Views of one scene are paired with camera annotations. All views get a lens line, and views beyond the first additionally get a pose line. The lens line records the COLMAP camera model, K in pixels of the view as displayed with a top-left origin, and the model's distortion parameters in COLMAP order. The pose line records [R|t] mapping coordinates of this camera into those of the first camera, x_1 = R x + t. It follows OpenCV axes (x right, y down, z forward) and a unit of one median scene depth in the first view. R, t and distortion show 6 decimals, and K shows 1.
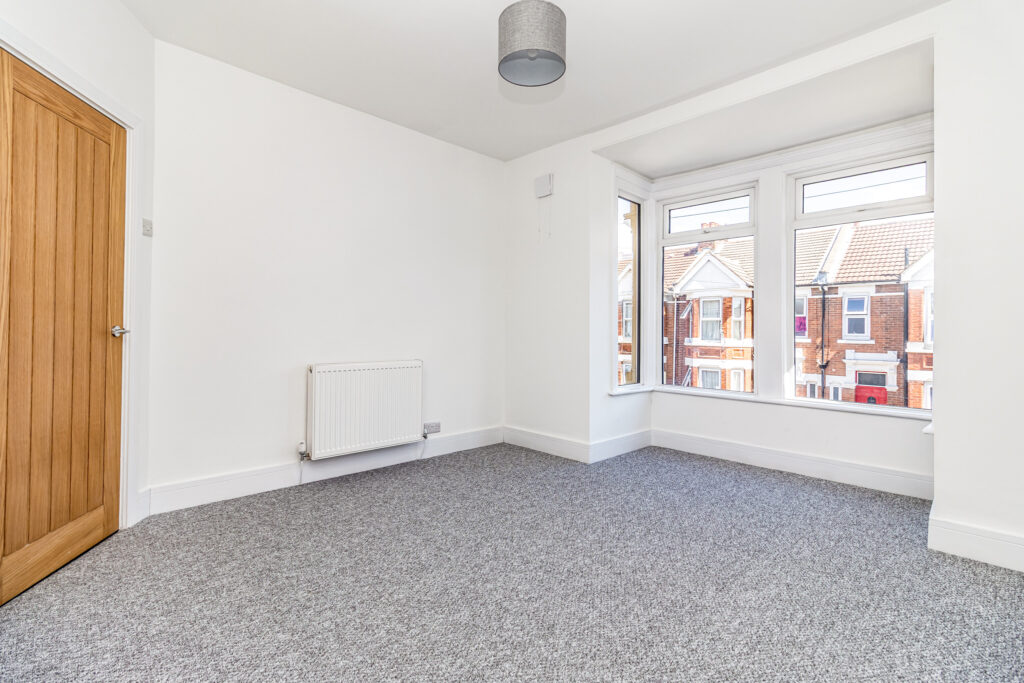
lens RADIAL K [[460.3, 0, 512.0], [0, 460.3, 341.5], [0, 0, 1]] dist [-0.001234, -0.000013]
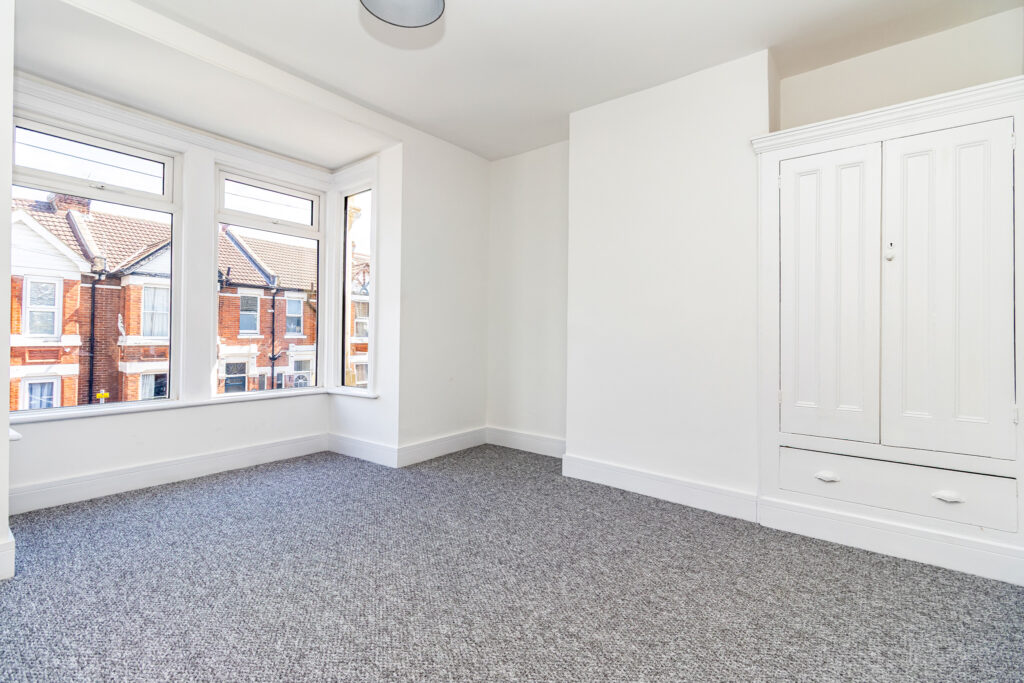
lens RADIAL K [[468.5, 0, 513.0], [0, 468.5, 331.9], [0, 0, 1]] dist [-0.000396, -0.000291]
pose [[-0.146959, -0.004718, 0.989131, -0.519008], [0.002862, 0.999982, 0.005195, -0.015519], [-0.989138, 0.003594, -0.146943, 0.604002]]
